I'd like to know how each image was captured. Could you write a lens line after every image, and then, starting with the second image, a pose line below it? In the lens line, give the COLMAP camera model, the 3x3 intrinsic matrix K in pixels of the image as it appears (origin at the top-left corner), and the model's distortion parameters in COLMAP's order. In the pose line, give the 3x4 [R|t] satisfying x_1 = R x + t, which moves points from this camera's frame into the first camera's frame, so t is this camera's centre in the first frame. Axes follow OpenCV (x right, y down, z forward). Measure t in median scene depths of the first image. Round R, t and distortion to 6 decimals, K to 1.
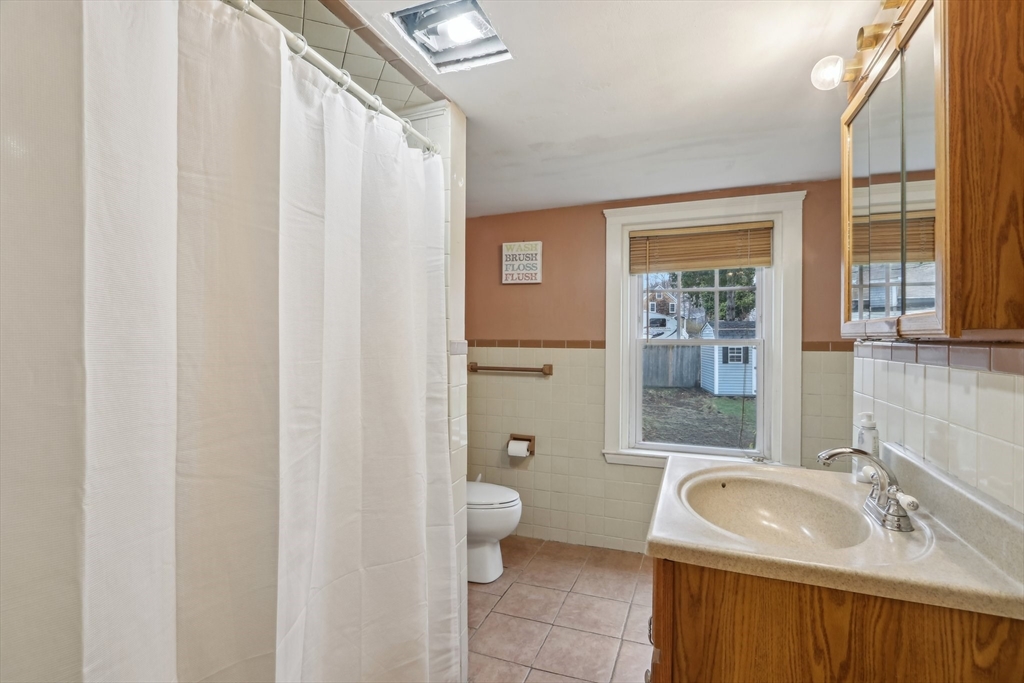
lens RADIAL K [[488.8, 0, 515.7], [0, 488.8, 342.2], [0, 0, 1]] dist [-0.021414, 0.004150]
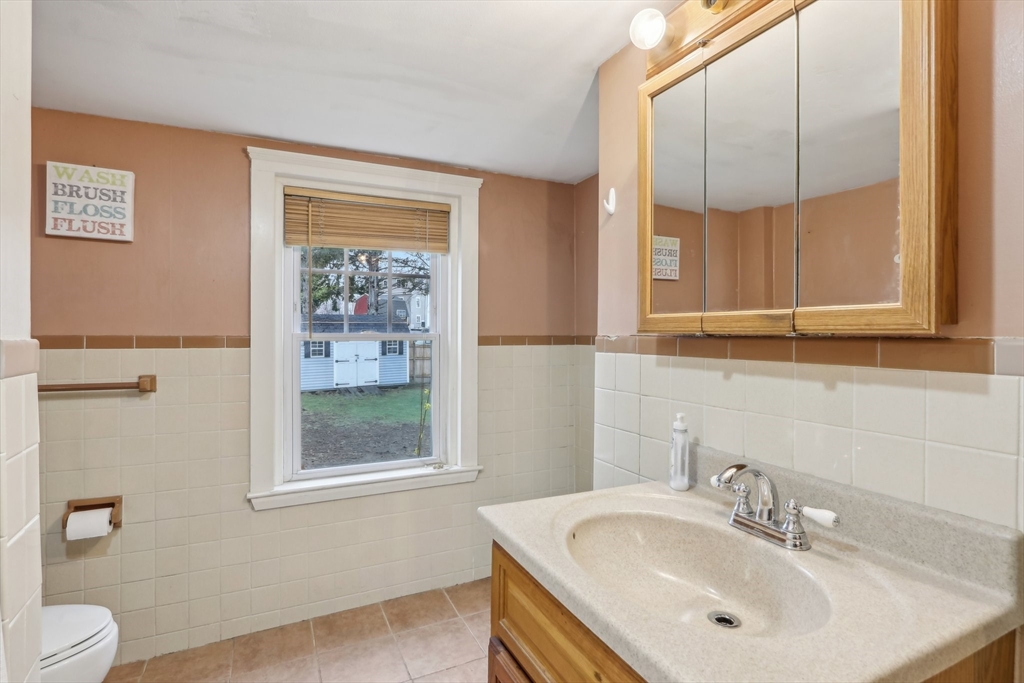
lens RADIAL K [[488.8, 0, 485.7], [0, 488.8, 337.2], [0, 0, 1]] dist [-0.021414, 0.004150]
pose [[0.686219, -0.008503, 0.727346, -0.086638], [0.005908, 0.999964, 0.006117, -0.003653], [-0.727371, 0.000100, 0.686244, 0.275367]]
